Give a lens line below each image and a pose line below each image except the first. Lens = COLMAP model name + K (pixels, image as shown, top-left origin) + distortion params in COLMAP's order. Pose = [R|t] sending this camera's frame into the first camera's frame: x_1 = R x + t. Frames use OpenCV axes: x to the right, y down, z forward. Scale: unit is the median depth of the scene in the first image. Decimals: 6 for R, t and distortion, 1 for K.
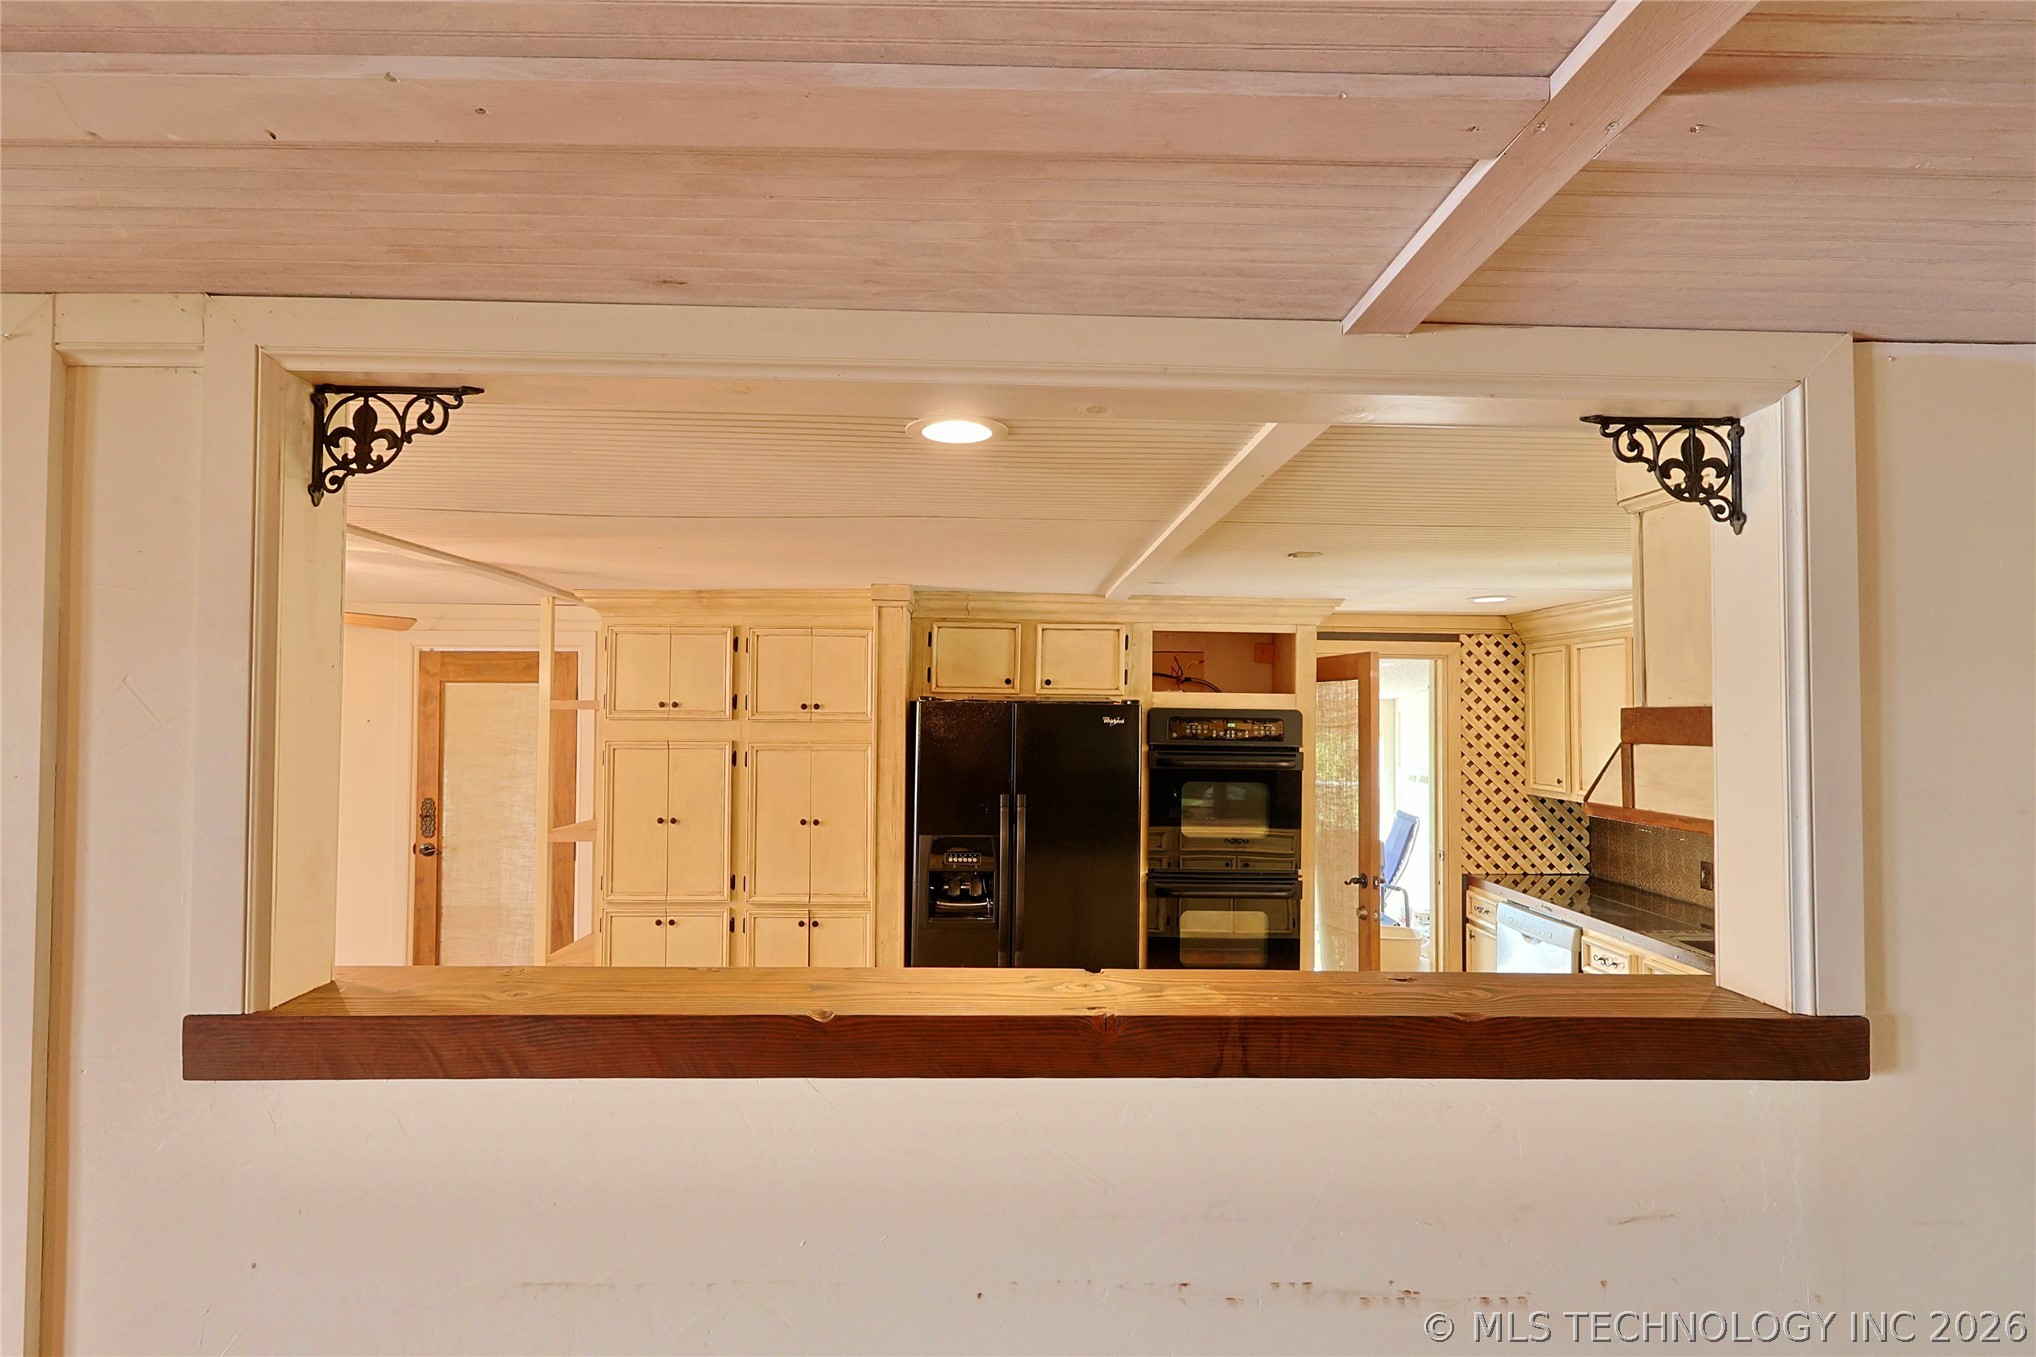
lens RADIAL K [[992.1, 0, 1017.8], [0, 992.1, 679.7], [0, 0, 1]] dist [-0.002950, 0.001742]
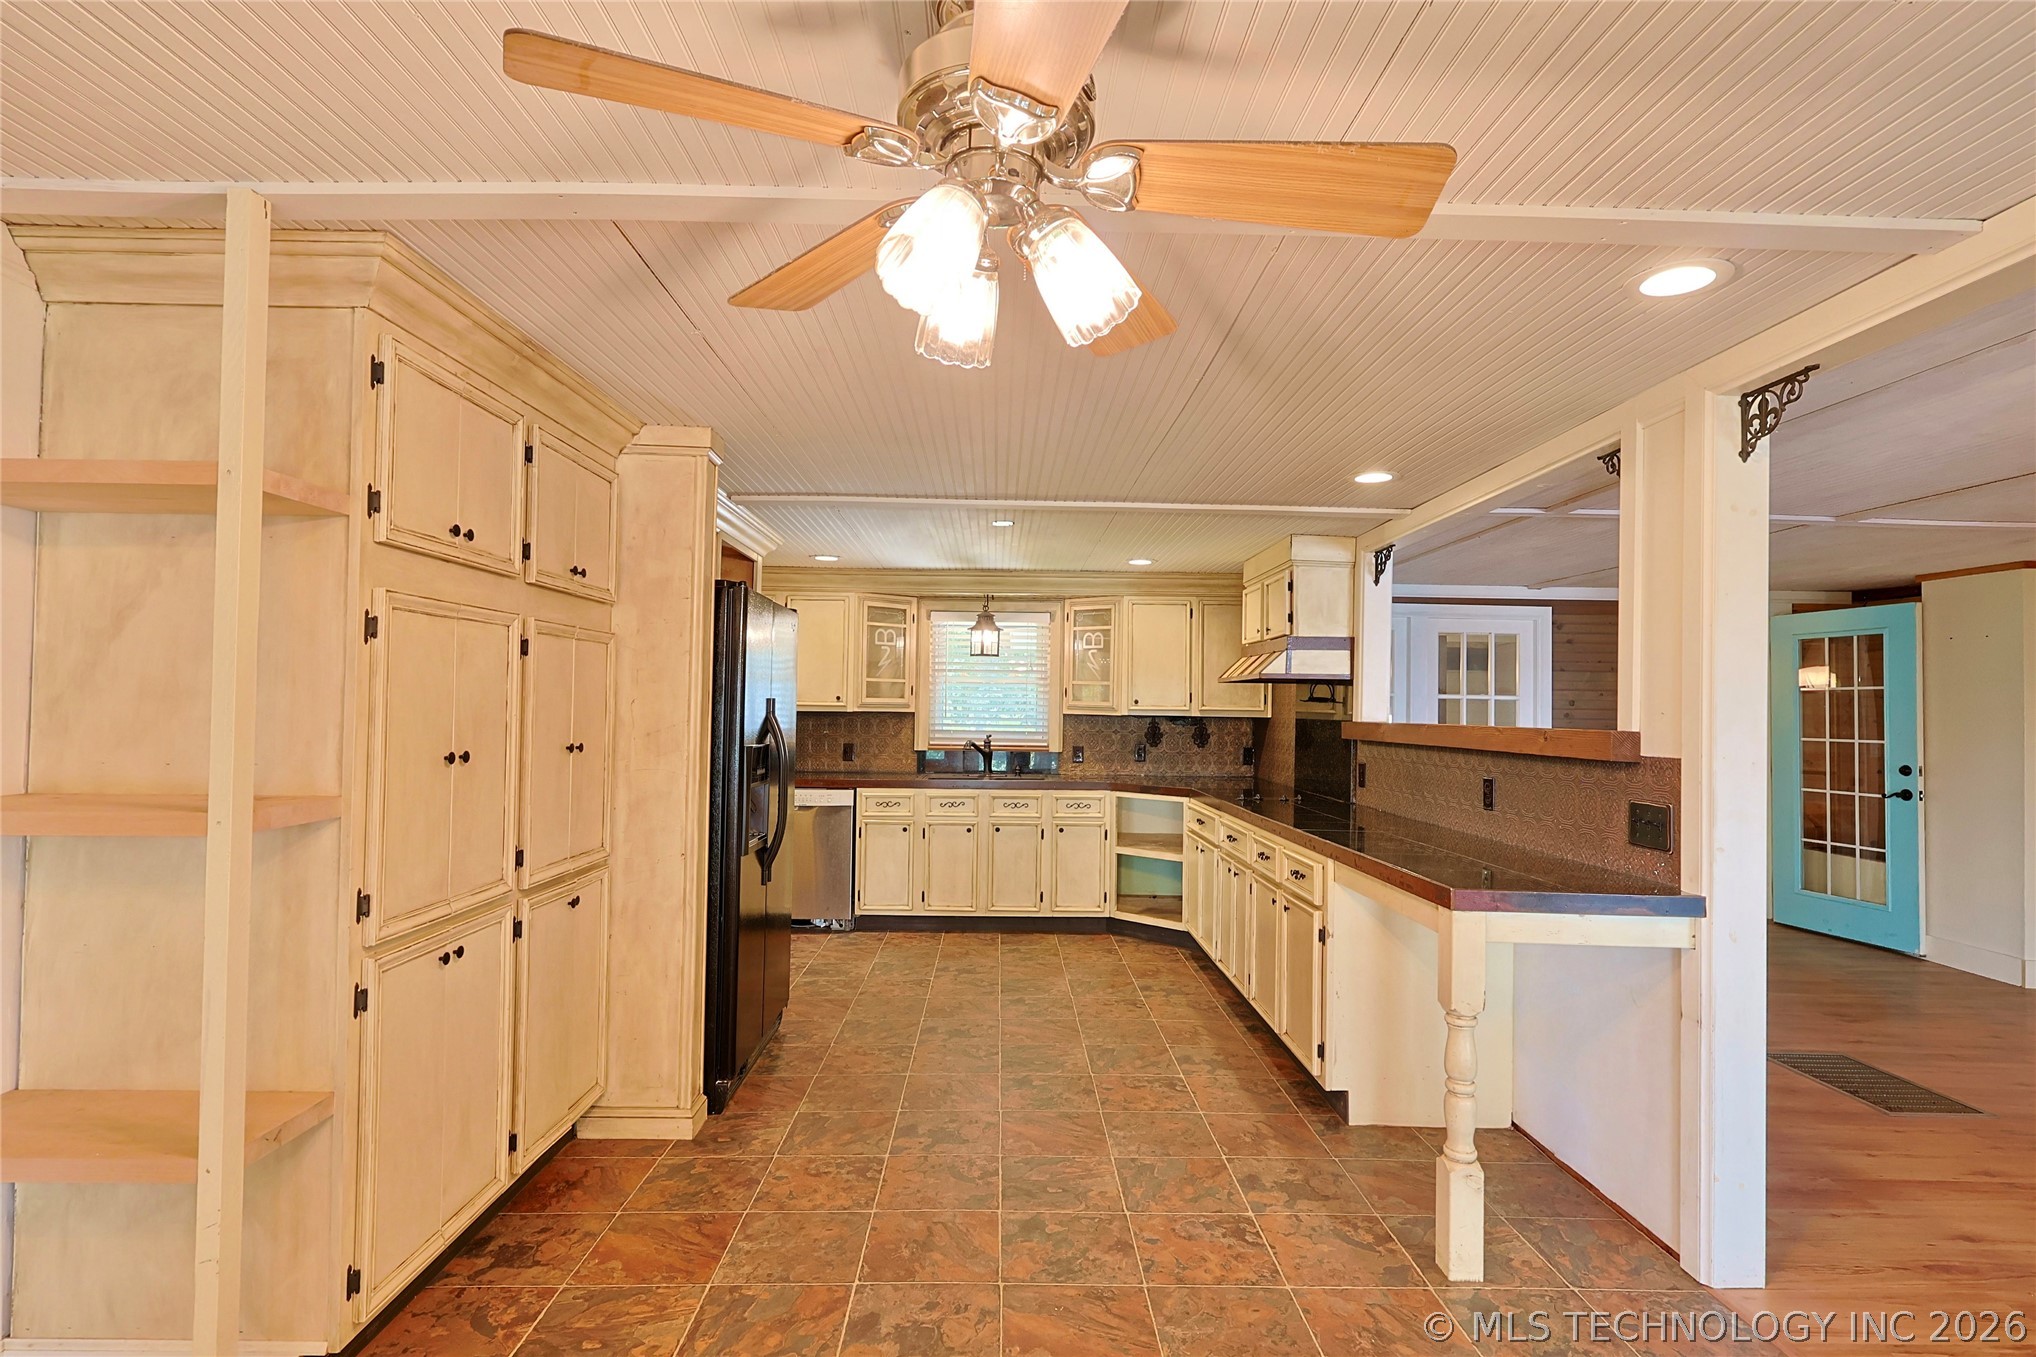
lens RADIAL K [[992.1, 0, 1018.6], [0, 992.1, 685.9], [0, 0, 1]] dist [-0.002950, 0.001742]
pose [[0.006469, 0.012689, 0.999899, -0.757802], [-0.044784, 0.998920, -0.012387, 0.085789], [-0.998976, -0.044700, 0.007031, 0.618572]]
